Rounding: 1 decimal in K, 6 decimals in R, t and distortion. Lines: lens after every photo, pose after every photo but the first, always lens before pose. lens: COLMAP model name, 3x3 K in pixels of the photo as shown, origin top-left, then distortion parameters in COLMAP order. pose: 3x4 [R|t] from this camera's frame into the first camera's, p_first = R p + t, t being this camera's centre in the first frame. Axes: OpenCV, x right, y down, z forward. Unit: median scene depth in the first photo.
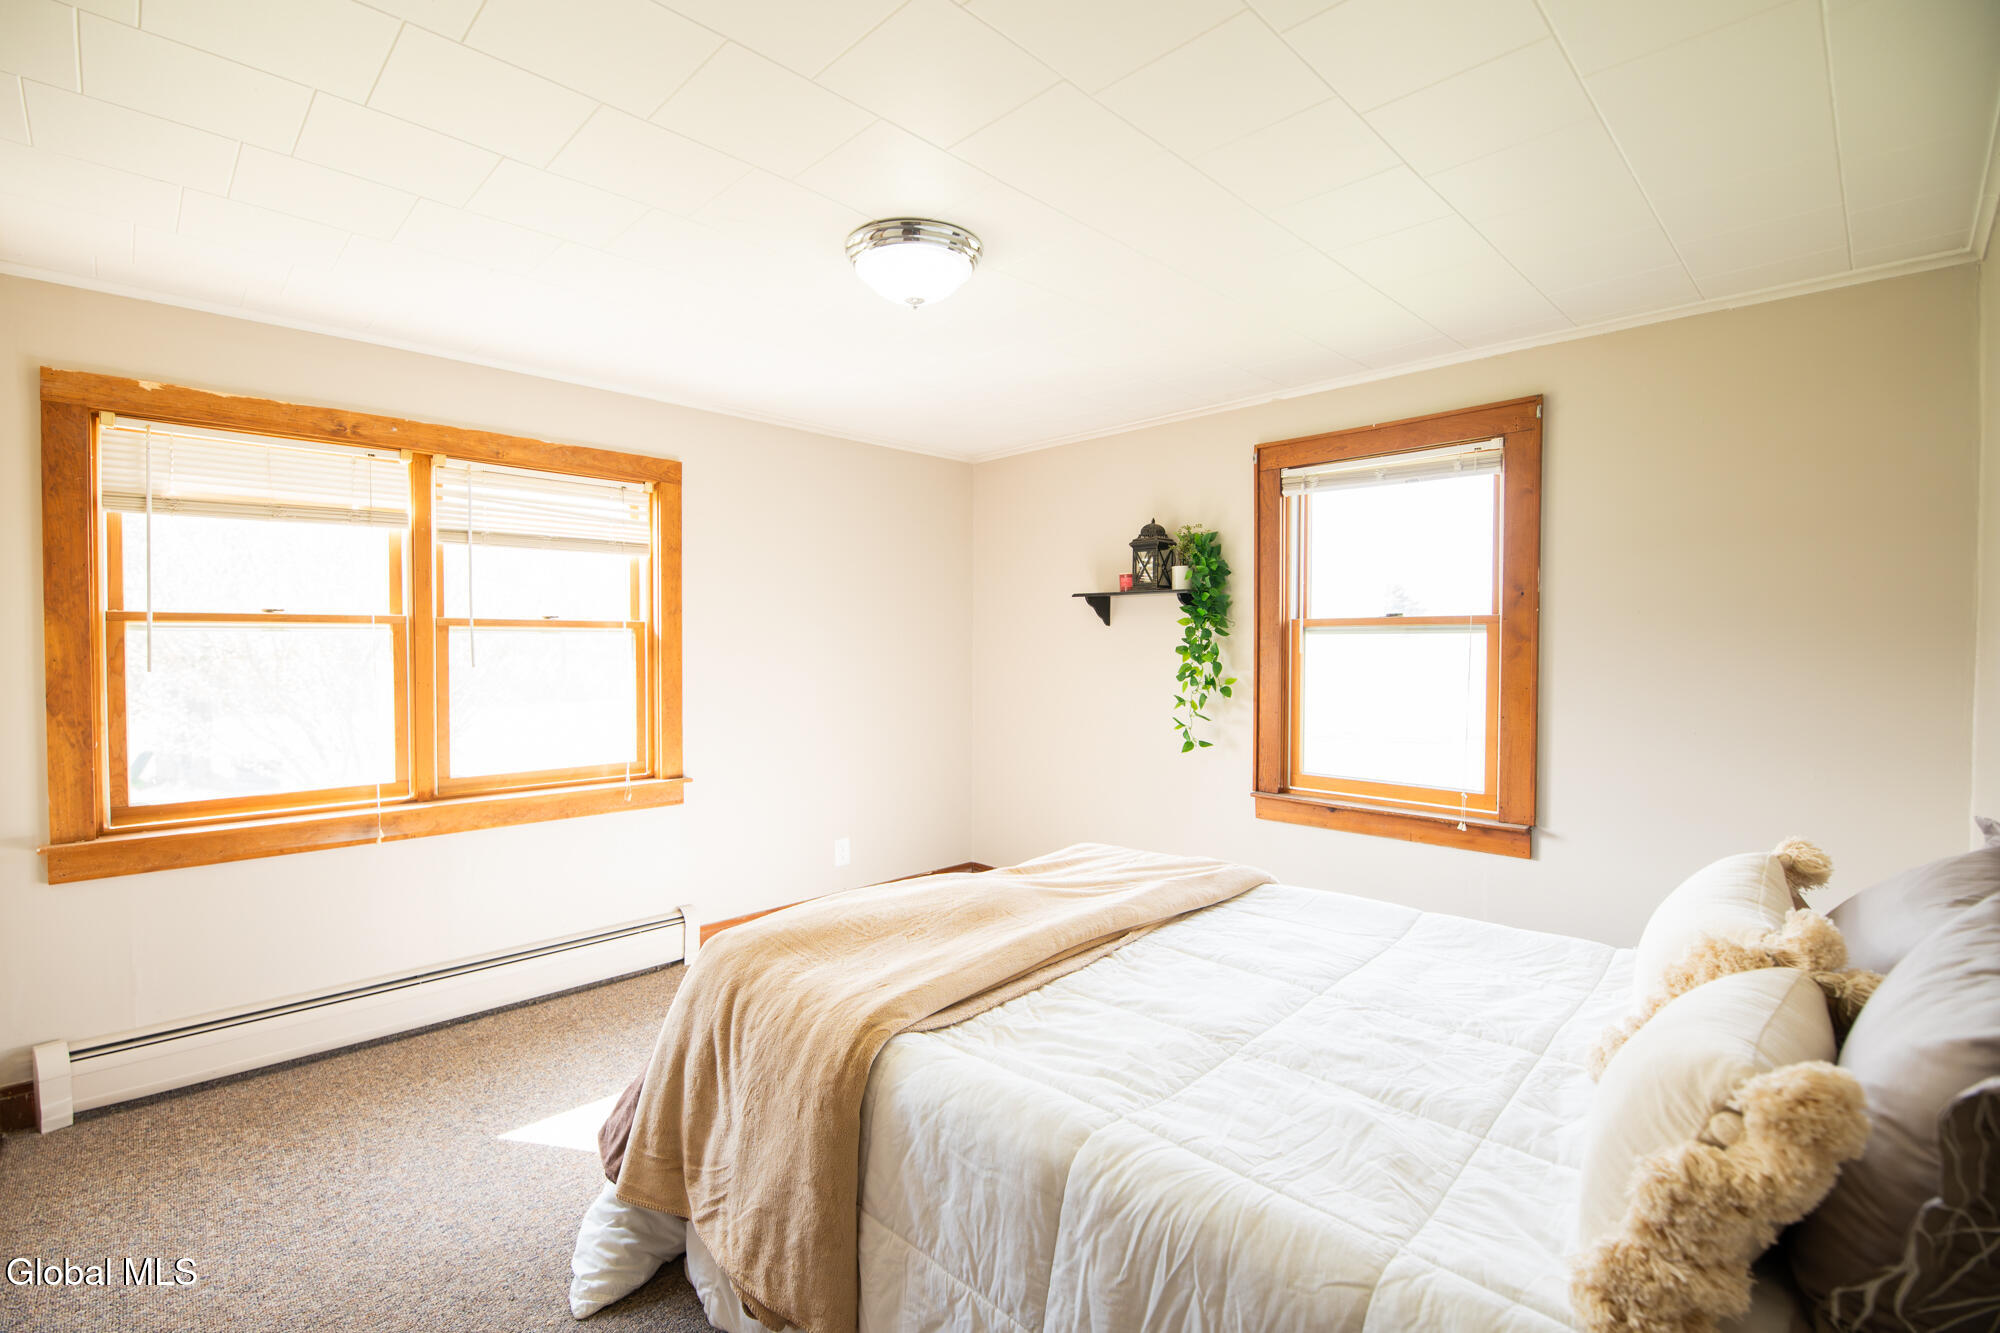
lens RADIAL K [[898.2, 0, 1003.7], [0, 898.2, 659.5], [0, 0, 1]] dist [-0.023088, -0.001185]
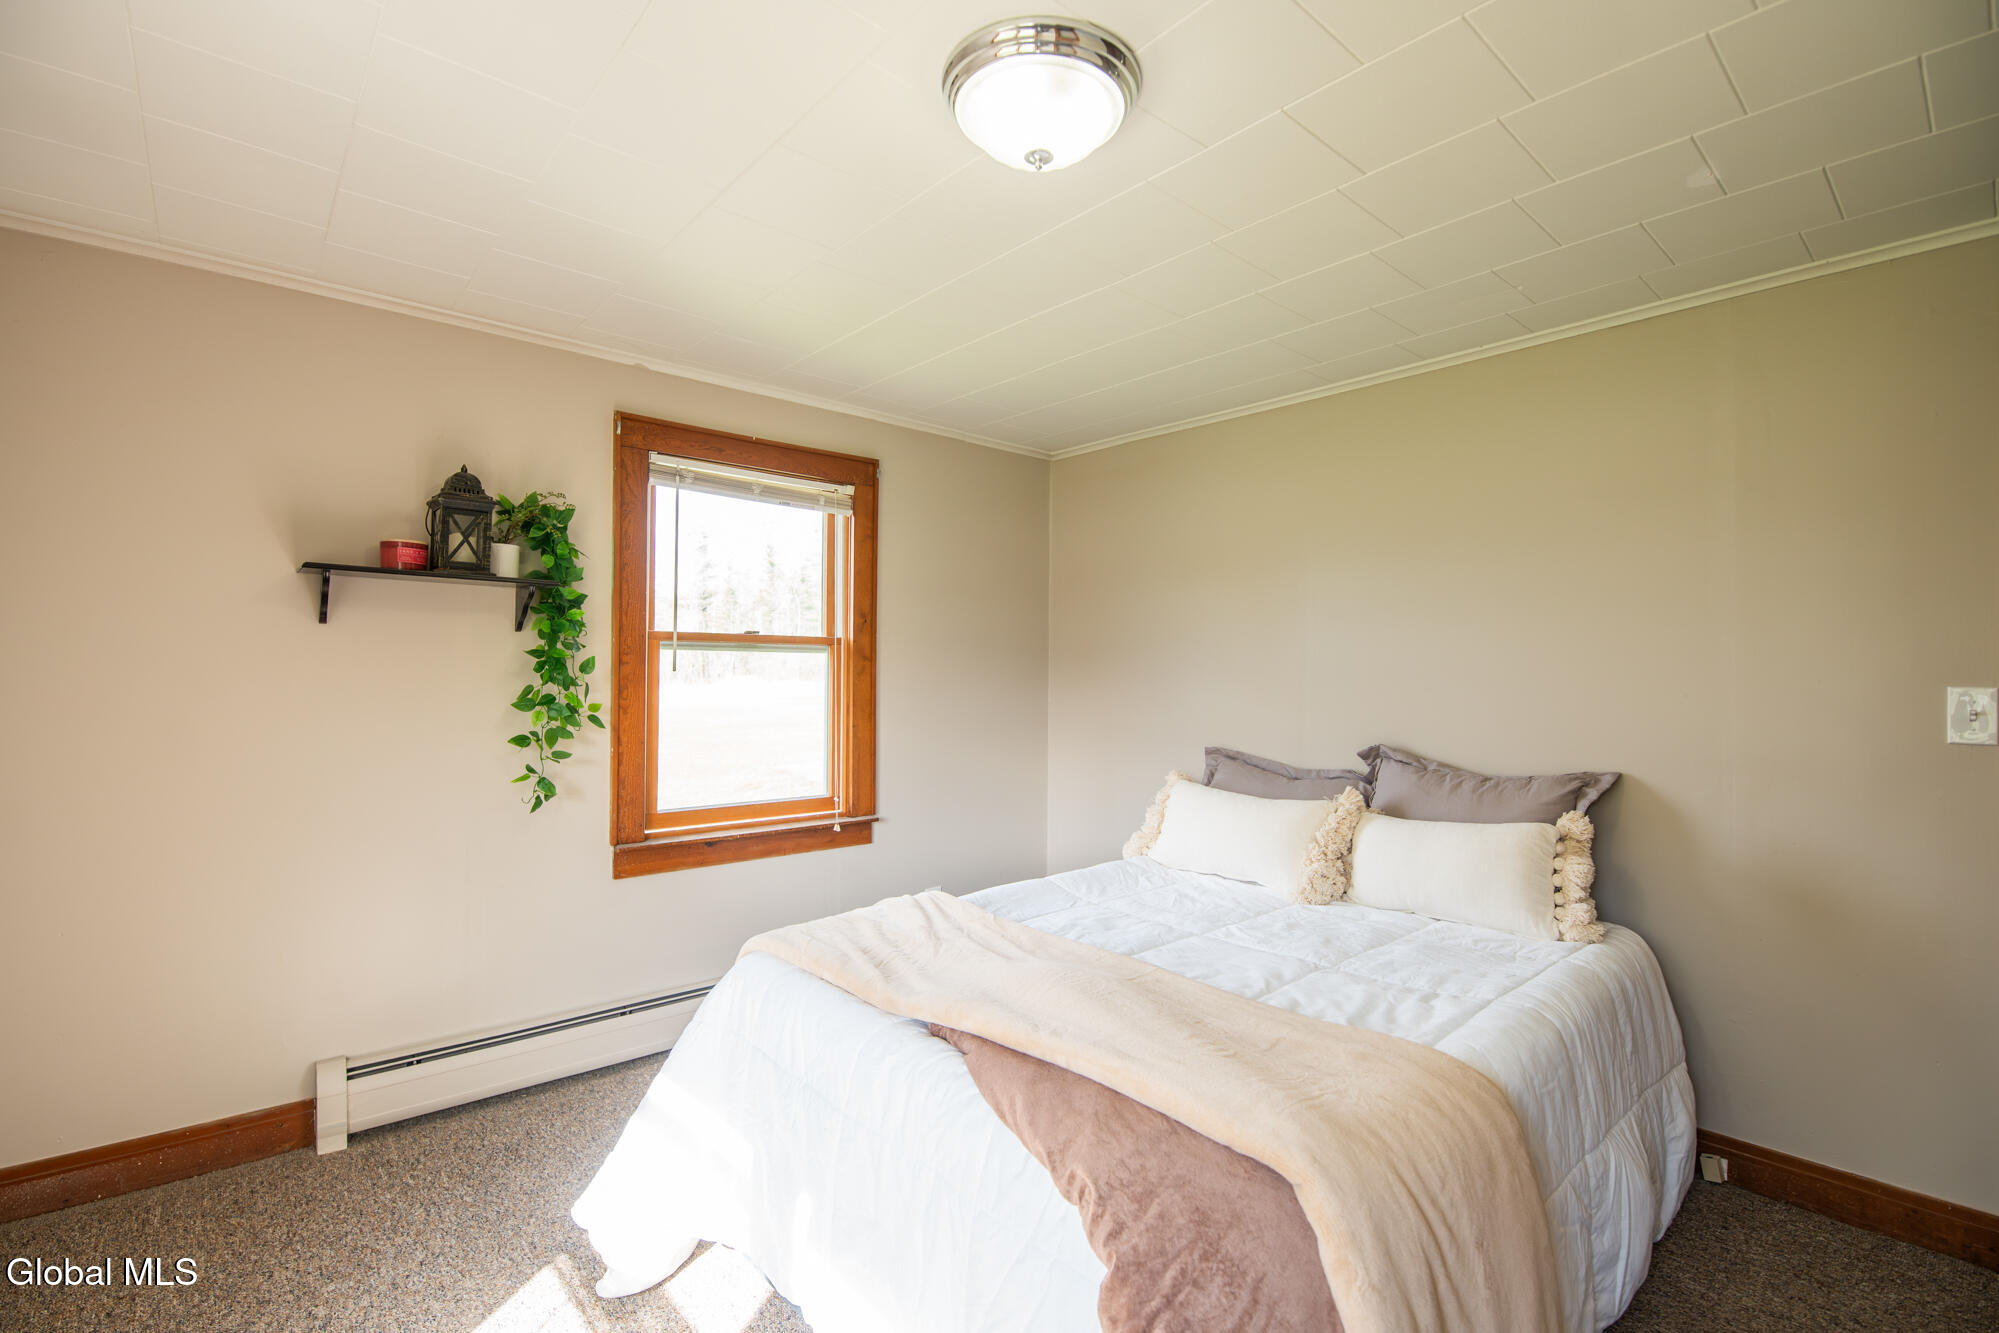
lens RADIAL K [[882.5, 0, 999.5], [0, 882.5, 666.5], [0, 0, 1]] dist [-0.019440, -0.000844]
pose [[0.072092, 0.007504, 0.997370, -0.534495], [0.004054, 0.999961, -0.007816, -0.003933], [-0.997390, 0.004607, 0.072058, 0.679441]]
